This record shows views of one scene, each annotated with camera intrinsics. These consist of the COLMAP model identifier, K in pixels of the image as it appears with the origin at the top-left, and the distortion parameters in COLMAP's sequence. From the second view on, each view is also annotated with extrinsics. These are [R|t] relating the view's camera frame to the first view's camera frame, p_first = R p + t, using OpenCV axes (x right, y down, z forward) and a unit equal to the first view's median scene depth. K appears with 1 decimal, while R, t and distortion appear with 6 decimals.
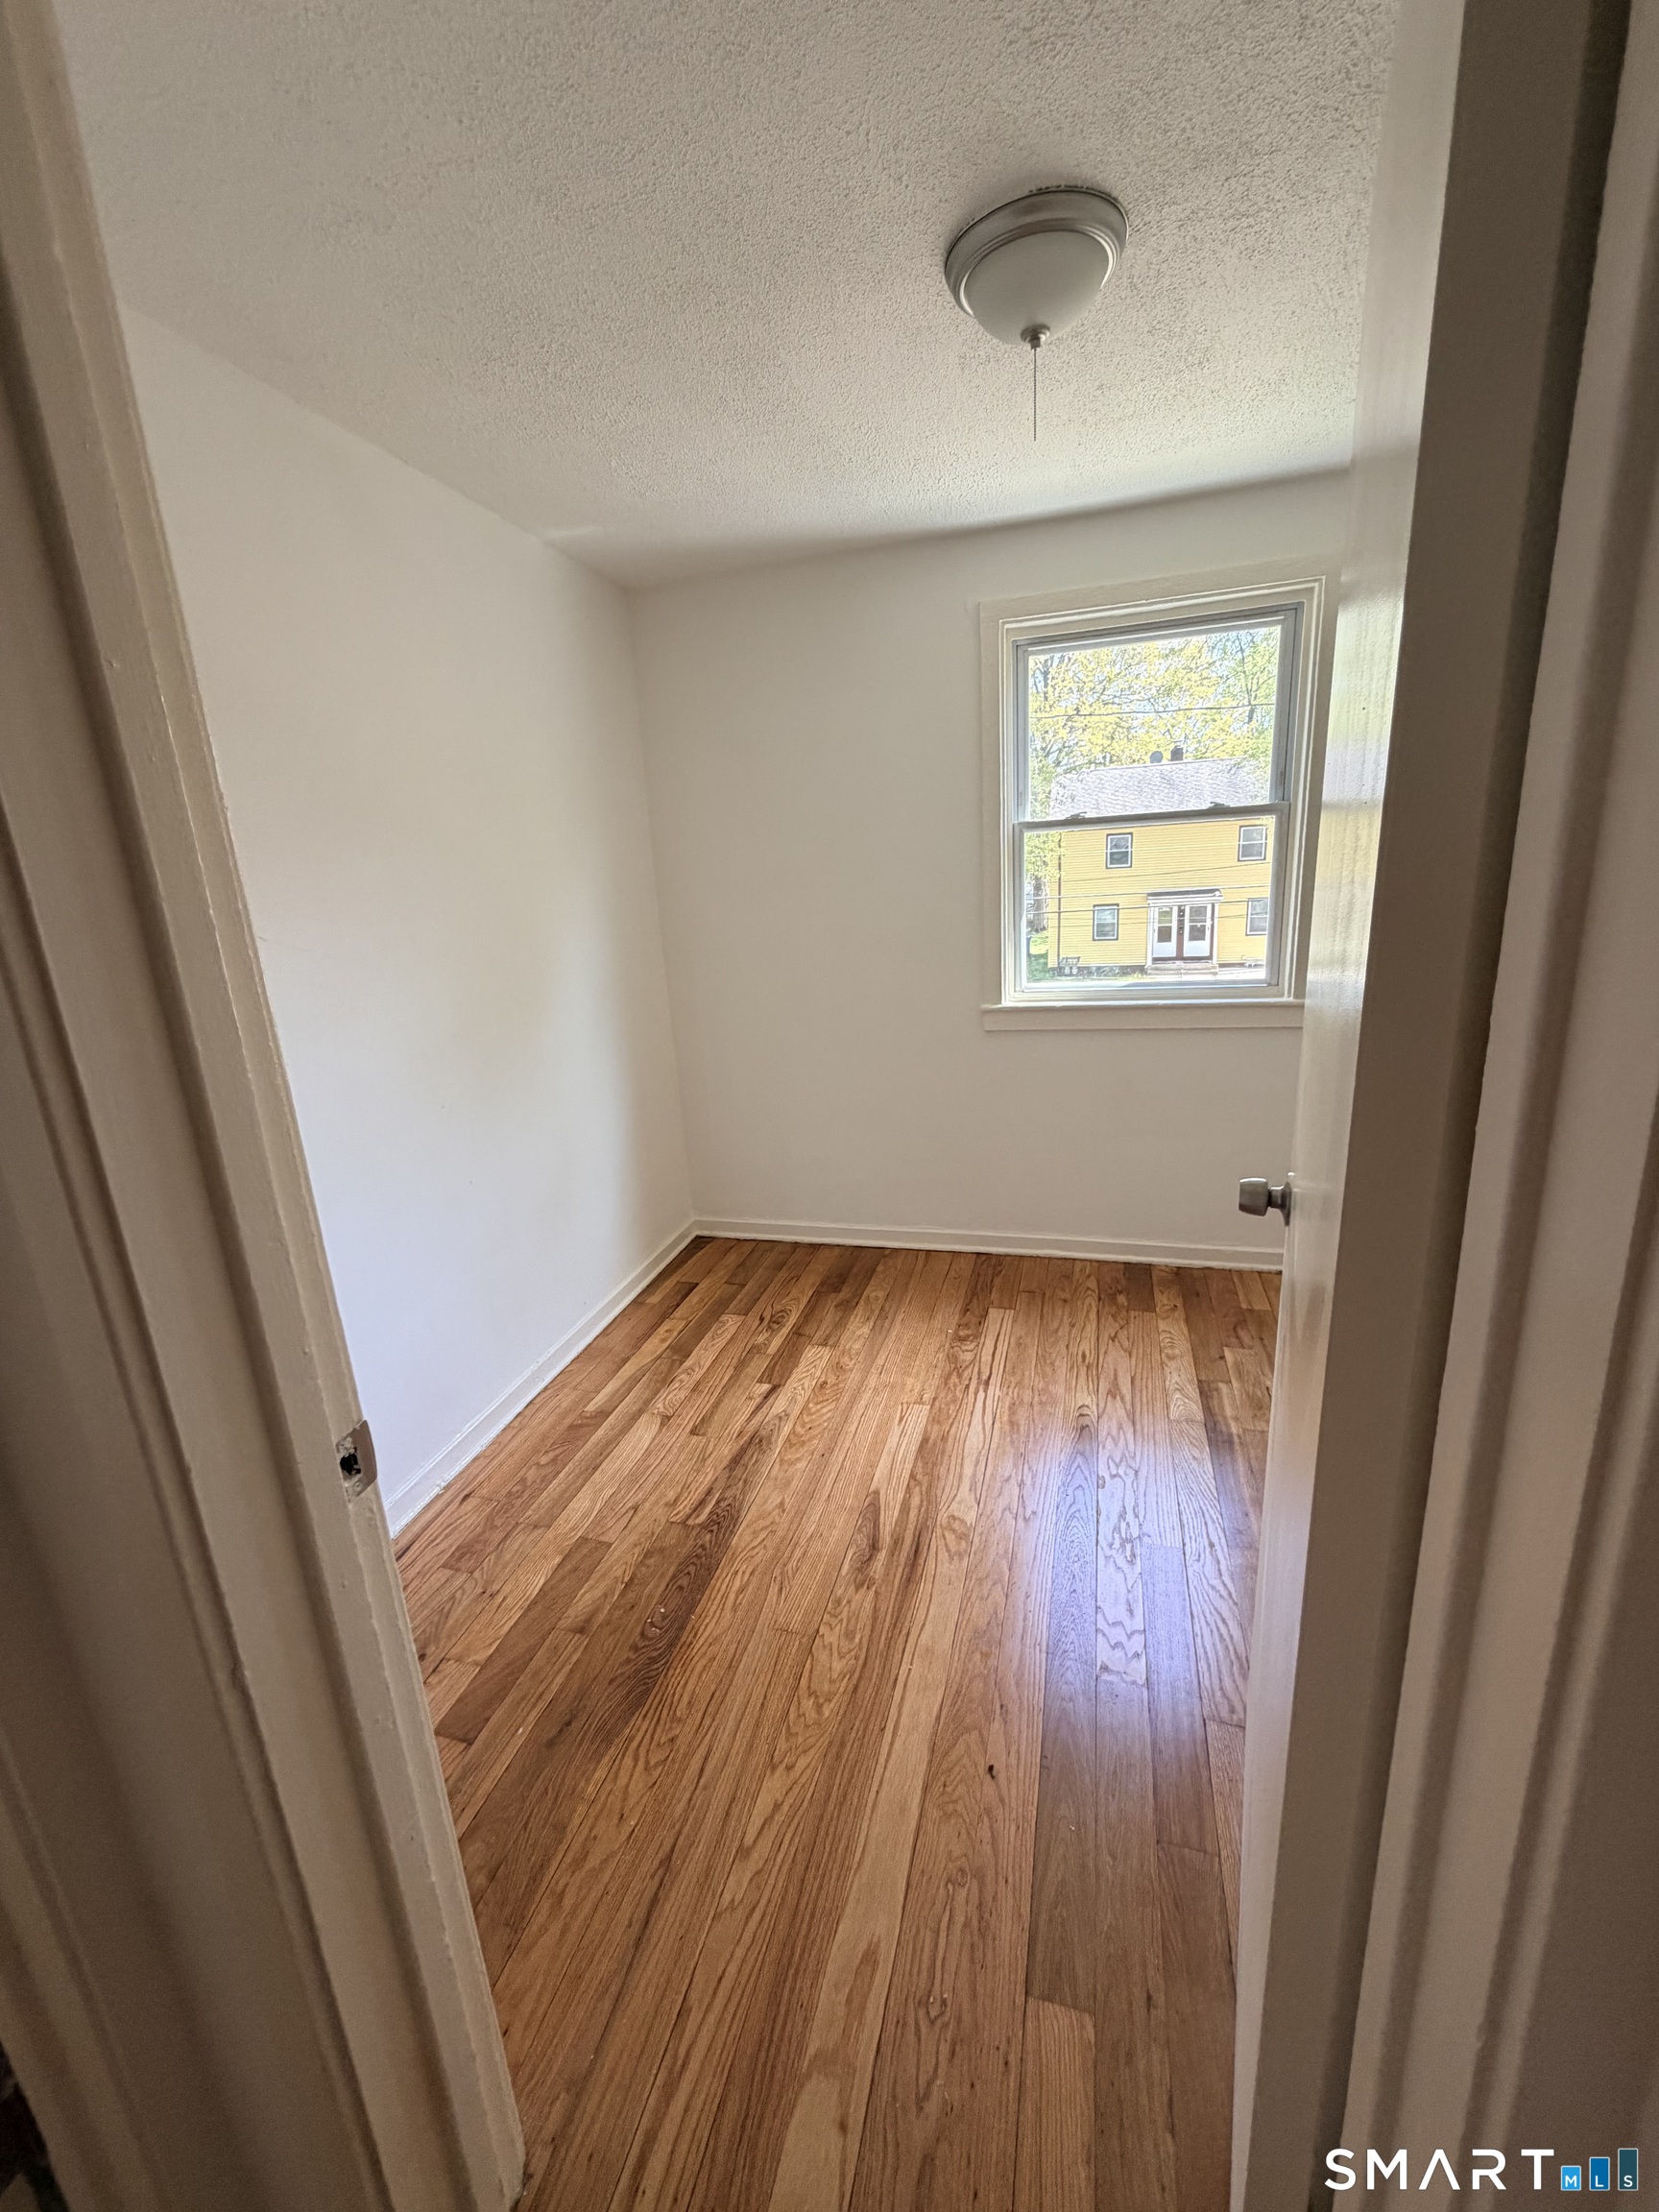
lens RADIAL K [[884.1, 0, 825.9], [0, 884.1, 1123.3], [0, 0, 1]] dist [0.001103, -0.000238]
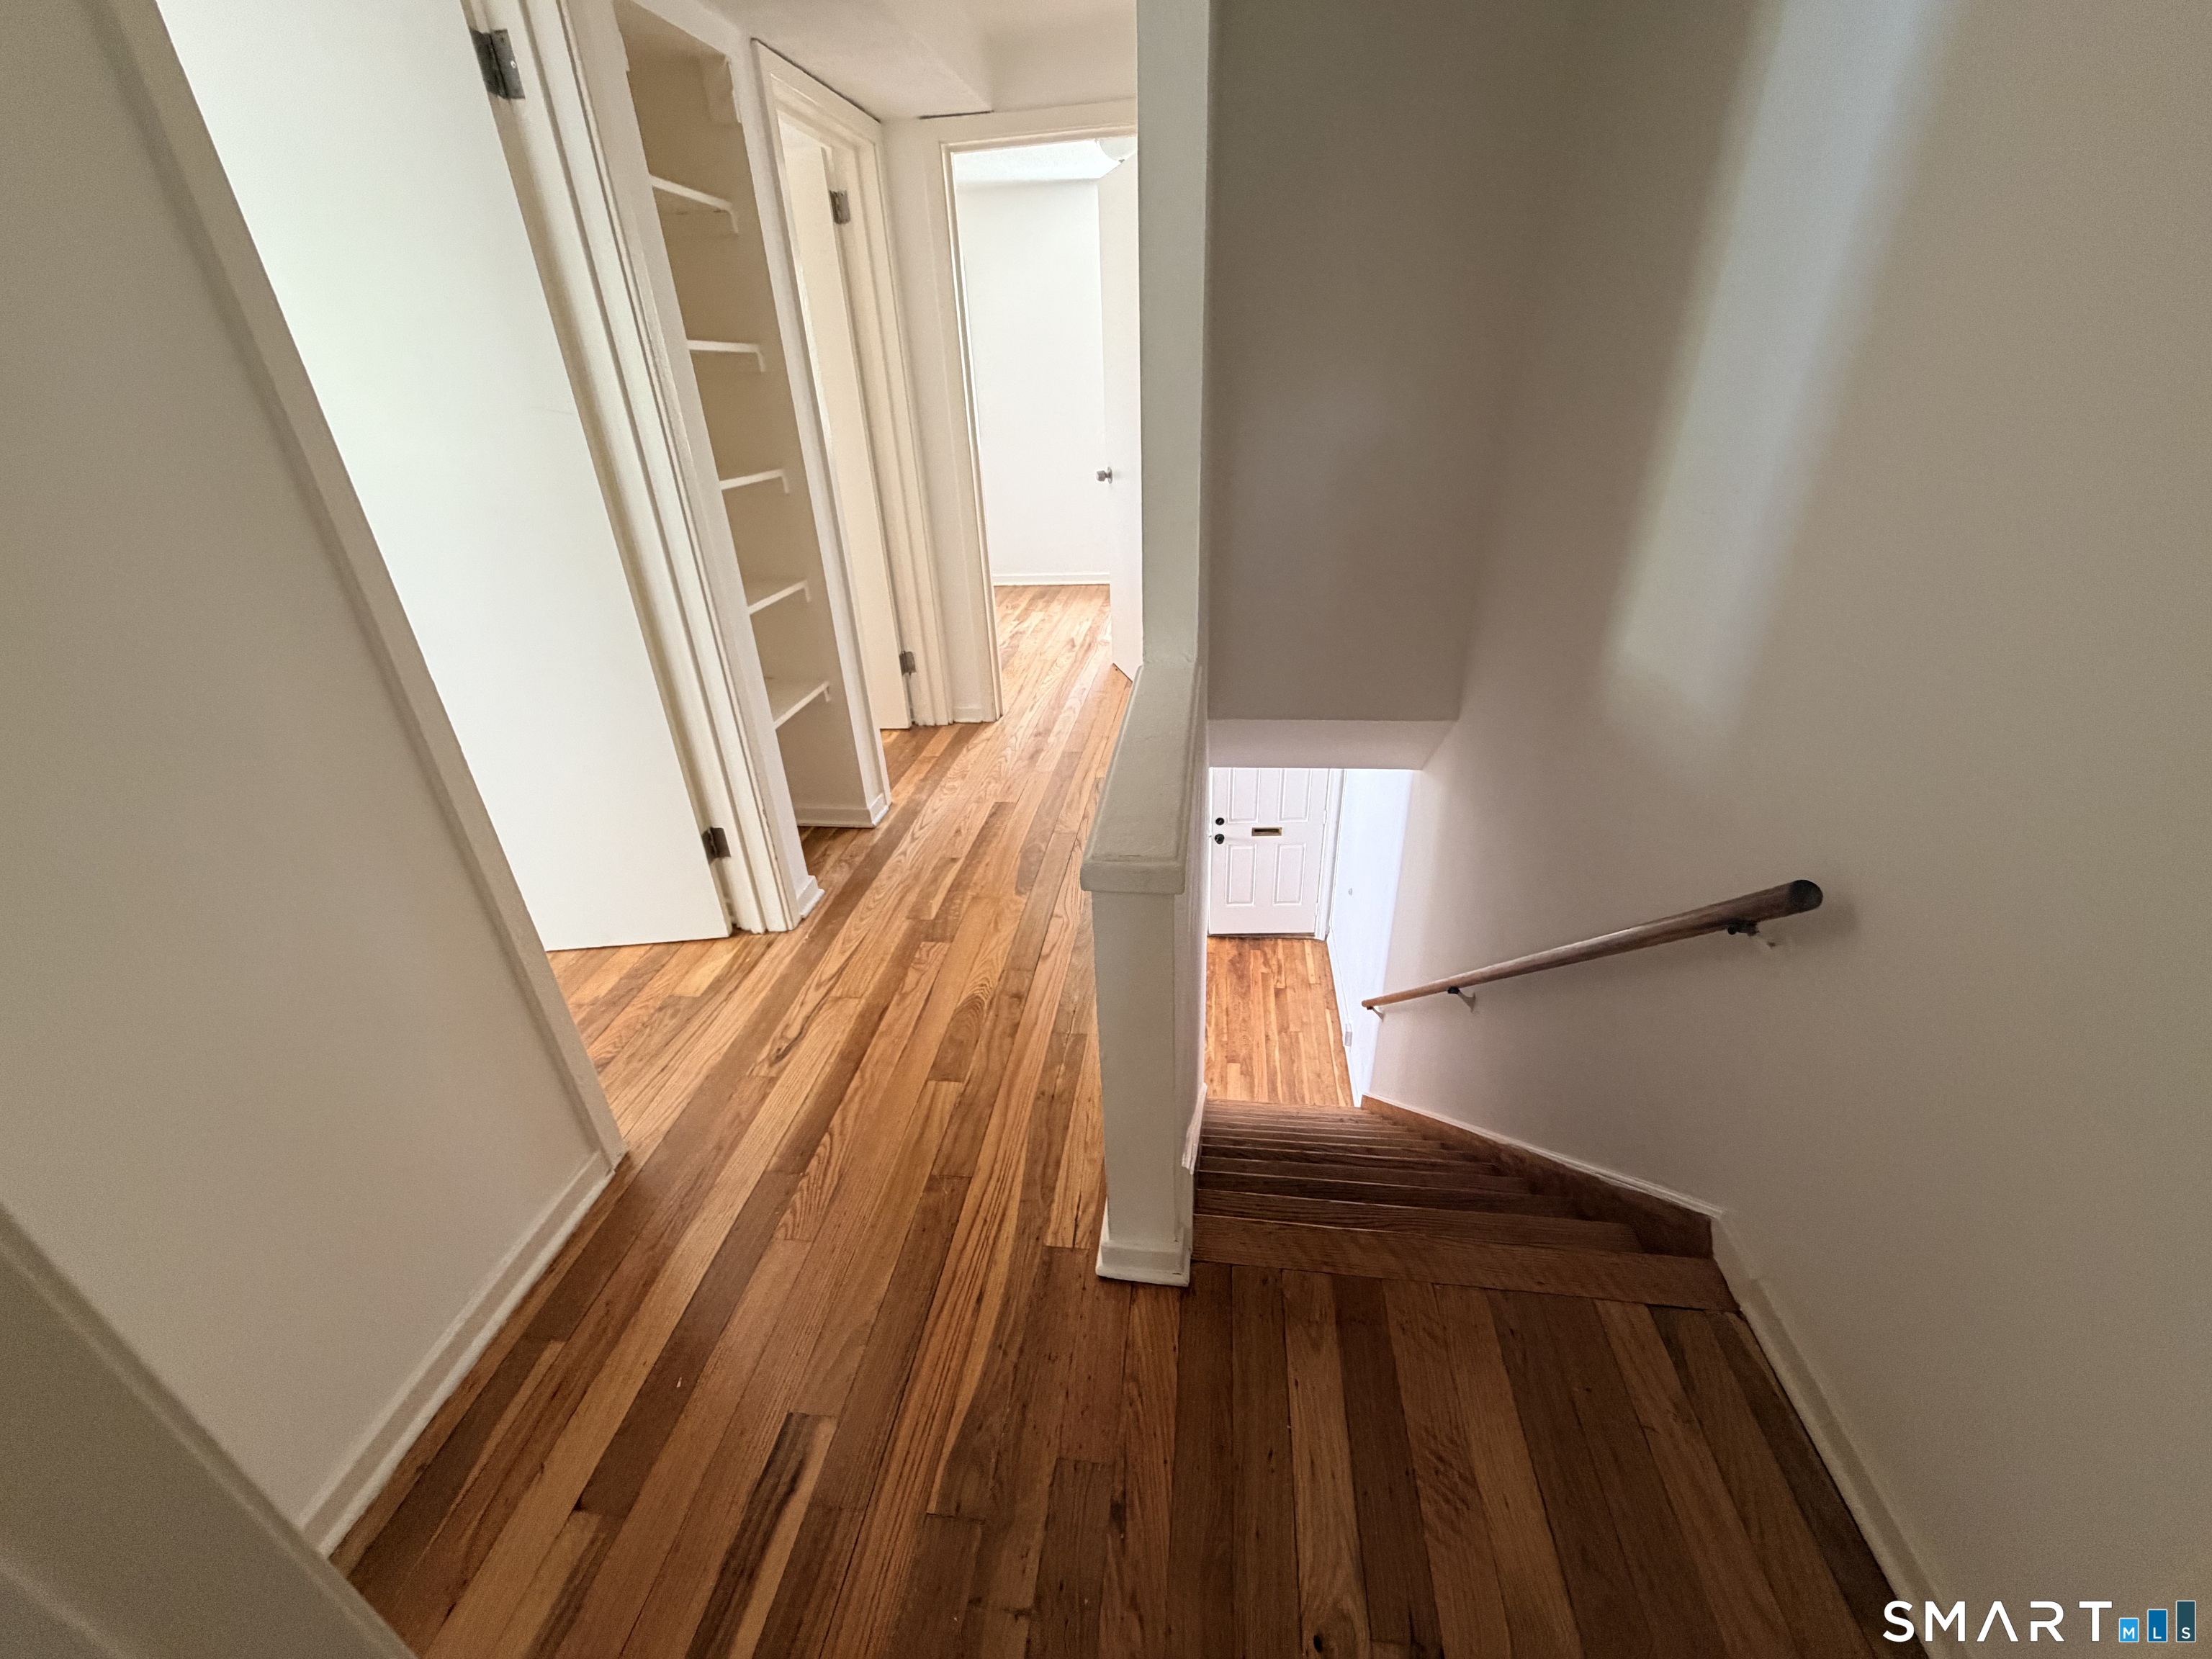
lens RADIAL K [[884.1, 0, 1100.5], [0, 884.1, 828.4], [0, 0, 1]] dist [0.001103, -0.000238]
pose [[0.988280, -0.056042, 0.141994, -0.197893], [0.027181, 0.979912, 0.197569, 0.361211], [-0.150214, -0.191394, 0.969950, -1.214099]]
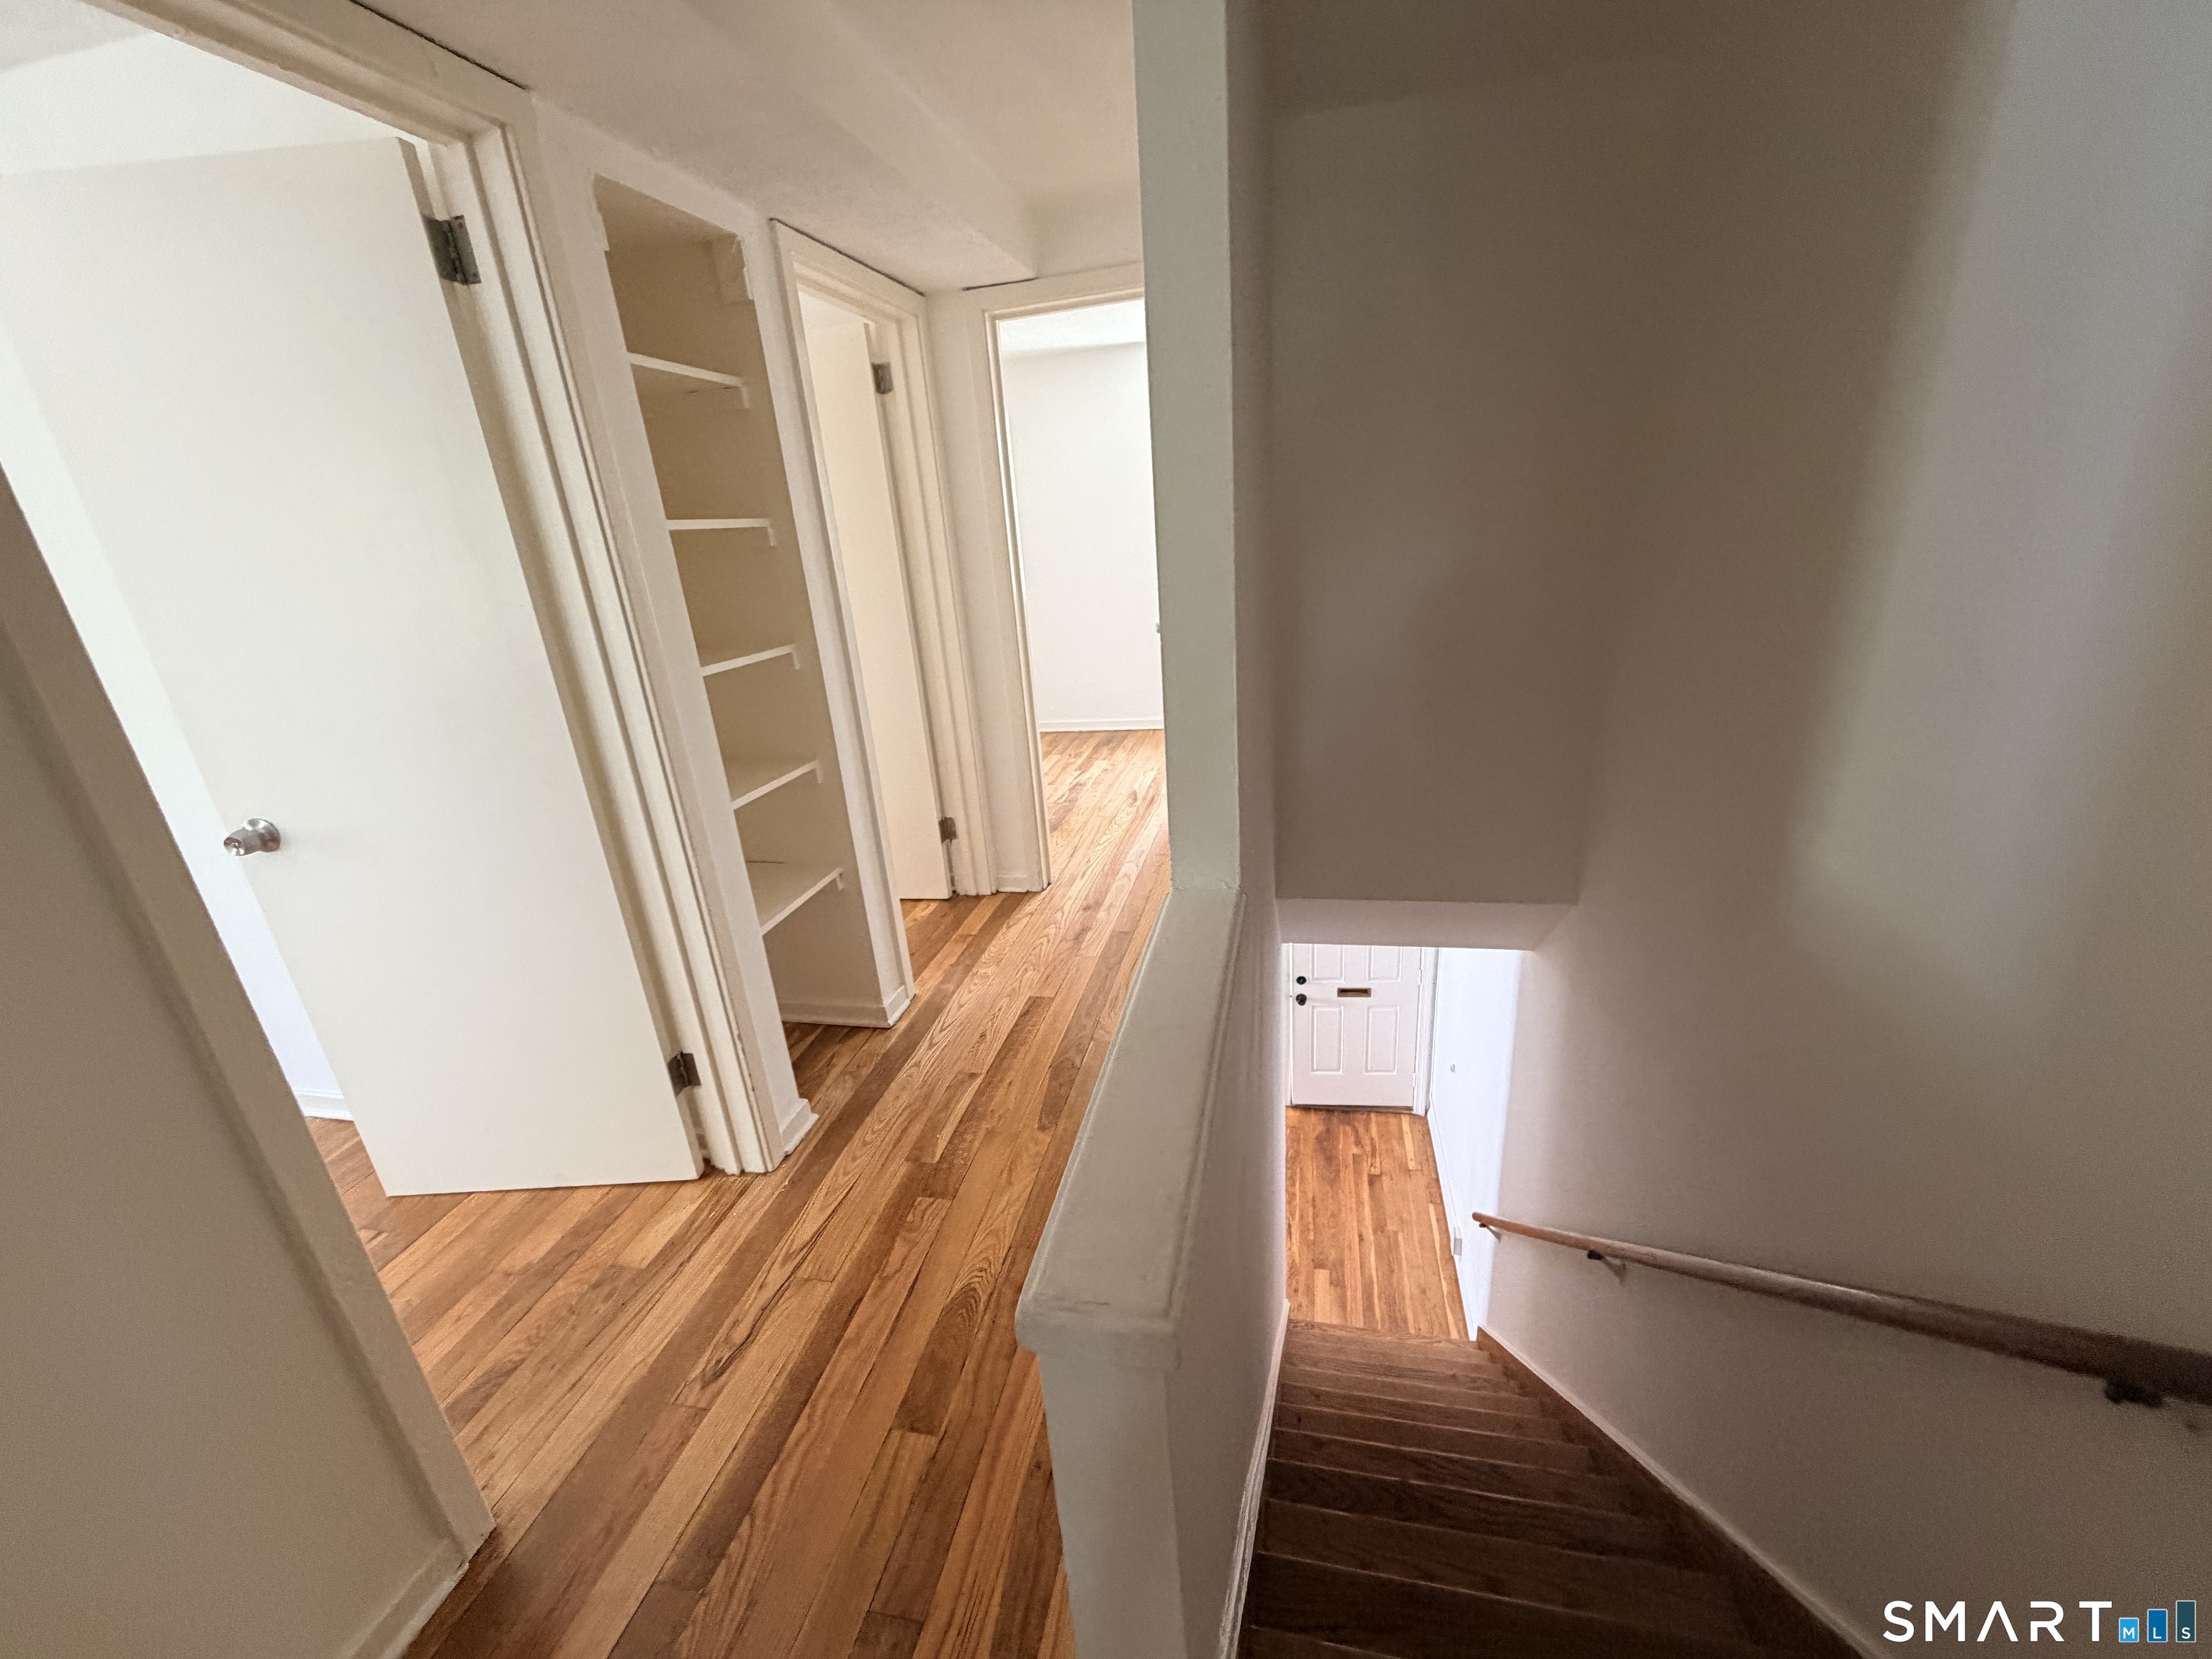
lens RADIAL K [[884.1, 0, 1101.5], [0, 884.1, 828.7], [0, 0, 1]] dist [0.001103, -0.000238]
pose [[0.997813, -0.039251, 0.053179, -0.126929], [0.035991, 0.997493, 0.060922, 0.297385], [-0.055437, -0.058875, 0.996725, -1.055552]]
